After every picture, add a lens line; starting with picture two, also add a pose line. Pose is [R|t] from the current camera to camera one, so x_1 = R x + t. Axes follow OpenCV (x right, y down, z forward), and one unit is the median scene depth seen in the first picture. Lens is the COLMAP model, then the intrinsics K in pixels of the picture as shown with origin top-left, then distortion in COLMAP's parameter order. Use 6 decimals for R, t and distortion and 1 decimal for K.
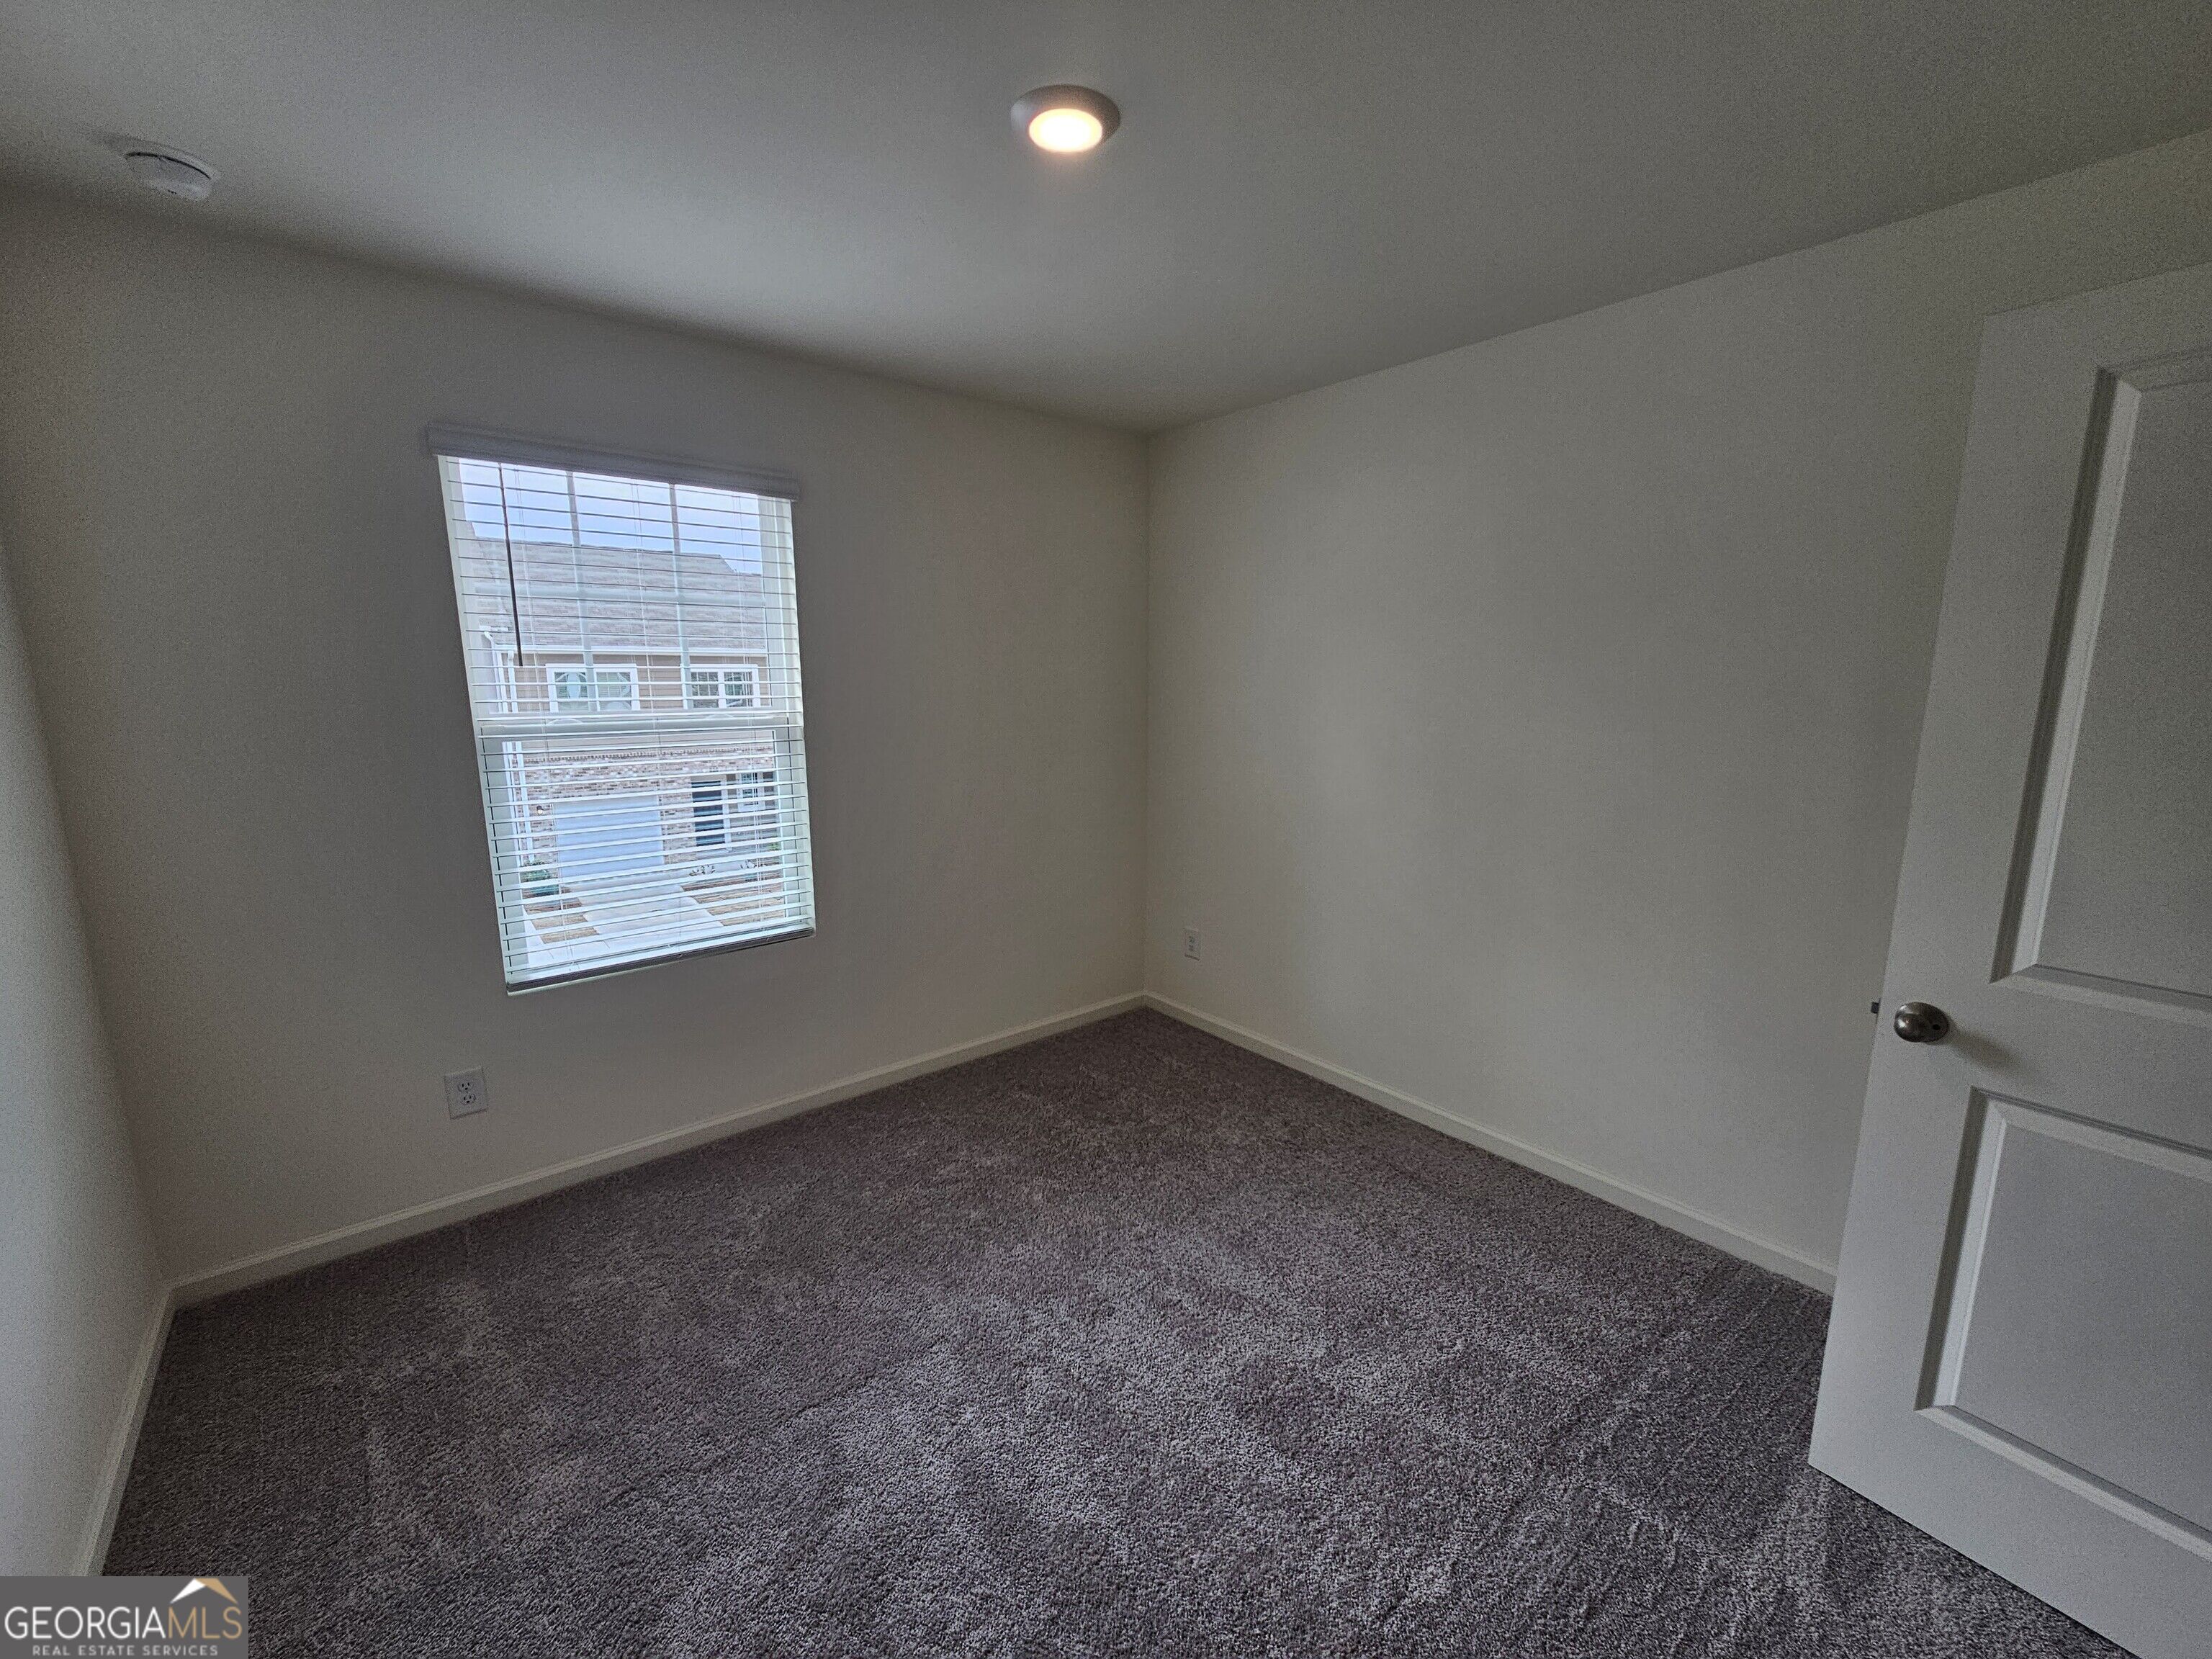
lens RADIAL K [[889.0, 0, 1106.0], [0, 889.0, 829.5], [0, 0, 1]] dist [-0.000035, -0.000036]
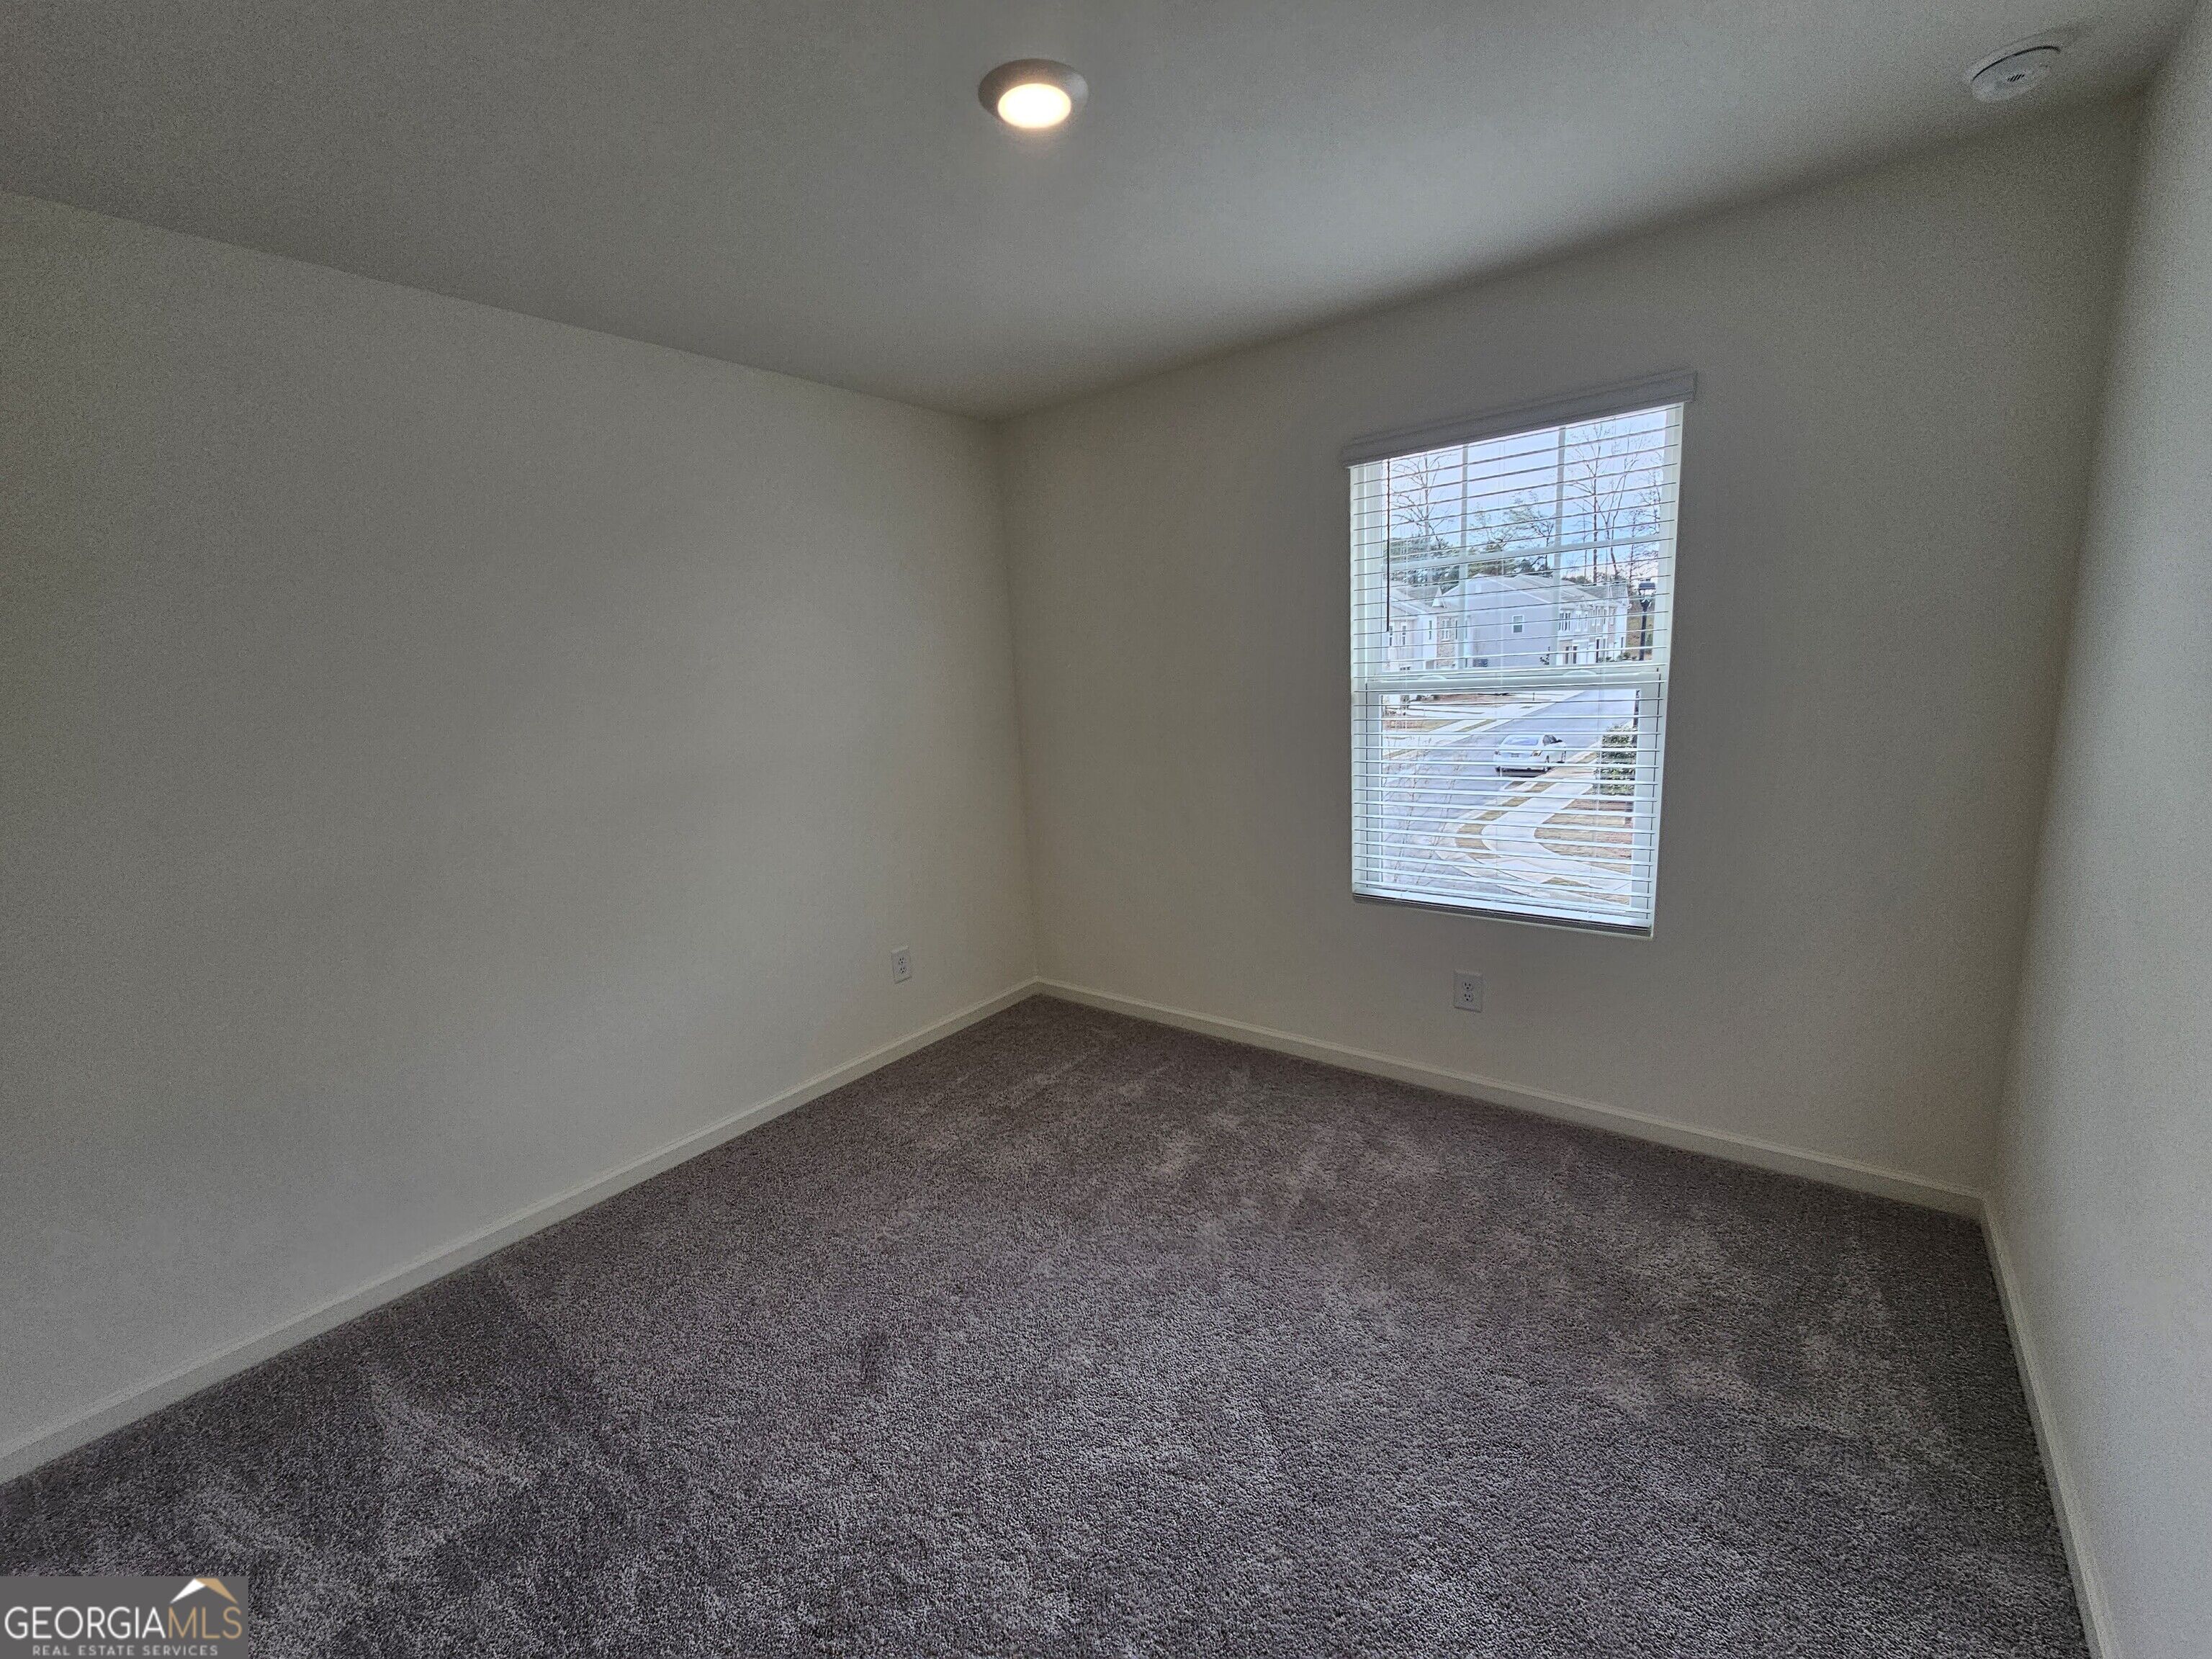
lens RADIAL K [[902.4, 0, 1106.0], [0, 902.4, 829.5], [0, 0, 1]] dist [-0.000977, -0.000066]
pose [[0.215616, 0.167498, -0.962005, 0.452526], [-0.105283, 0.983423, 0.147630, -0.063308], [0.970786, 0.069451, 0.229677, 0.380281]]
